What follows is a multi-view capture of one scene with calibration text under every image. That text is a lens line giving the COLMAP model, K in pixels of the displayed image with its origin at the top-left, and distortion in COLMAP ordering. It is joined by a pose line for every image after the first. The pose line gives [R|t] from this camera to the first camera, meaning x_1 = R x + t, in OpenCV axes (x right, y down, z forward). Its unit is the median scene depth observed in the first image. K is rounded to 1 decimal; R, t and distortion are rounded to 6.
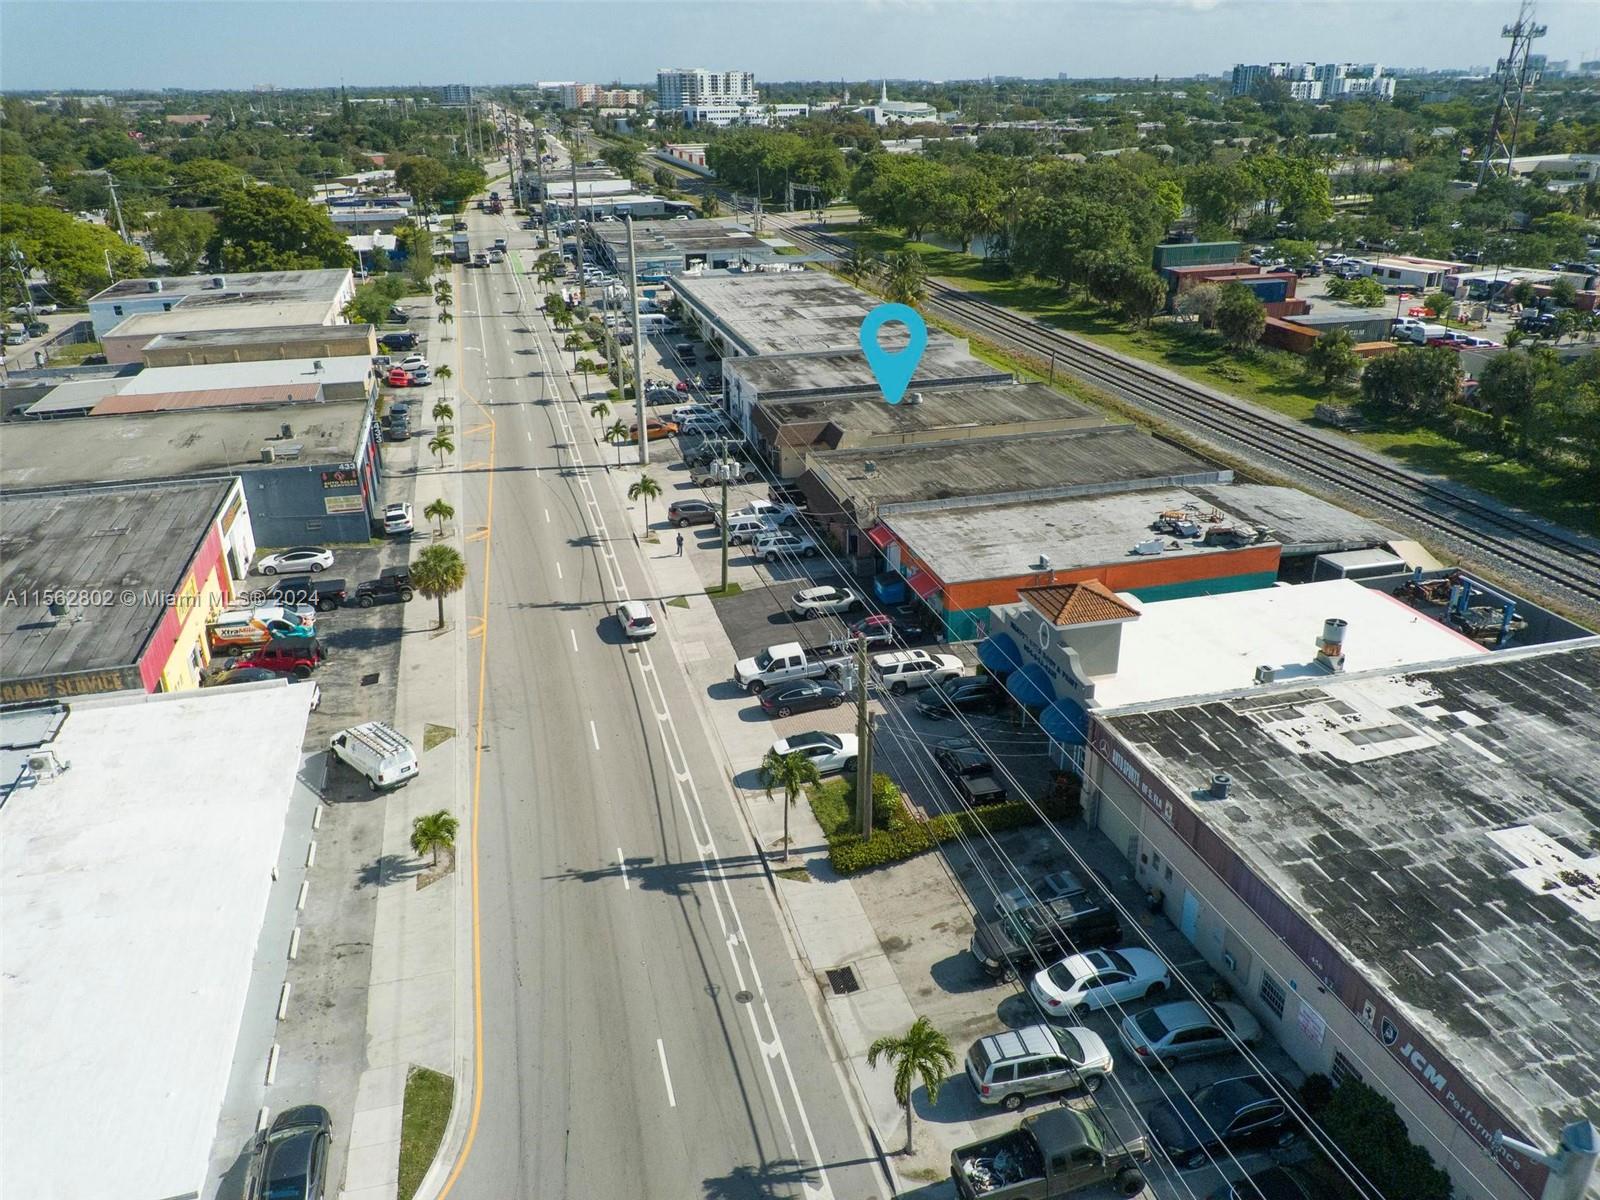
lens RADIAL K [[1186.5, 0, 800.0], [0, 1186.5, 600.0], [0, 0, 1]] dist [0.032695, -0.004788]
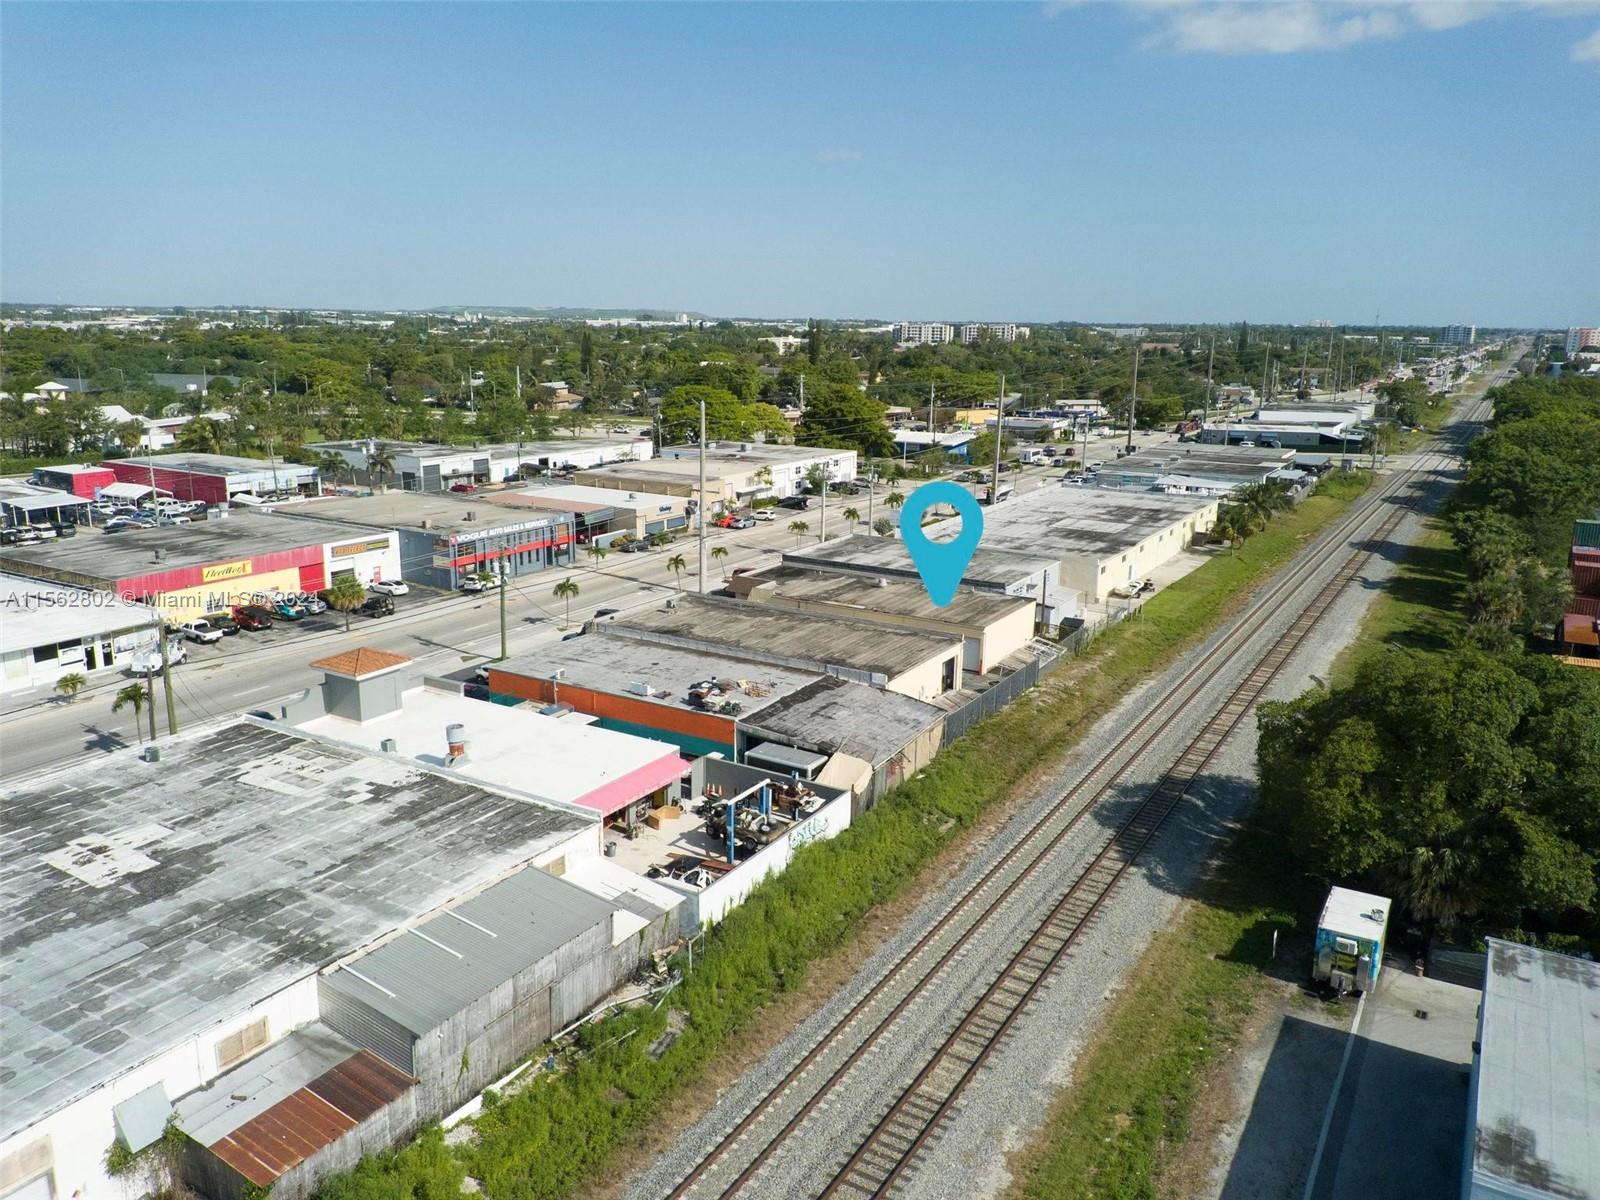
lens RADIAL K [[1186.5, 0, 800.0], [0, 1186.5, 600.0], [0, 0, 1]] dist [0.032695, -0.004788]
pose [[0.689560, 0.182312, -0.700906, 1.592263], [-0.305428, 0.950729, -0.053191, -0.150772], [0.656674, 0.250754, 0.711268, 0.390843]]
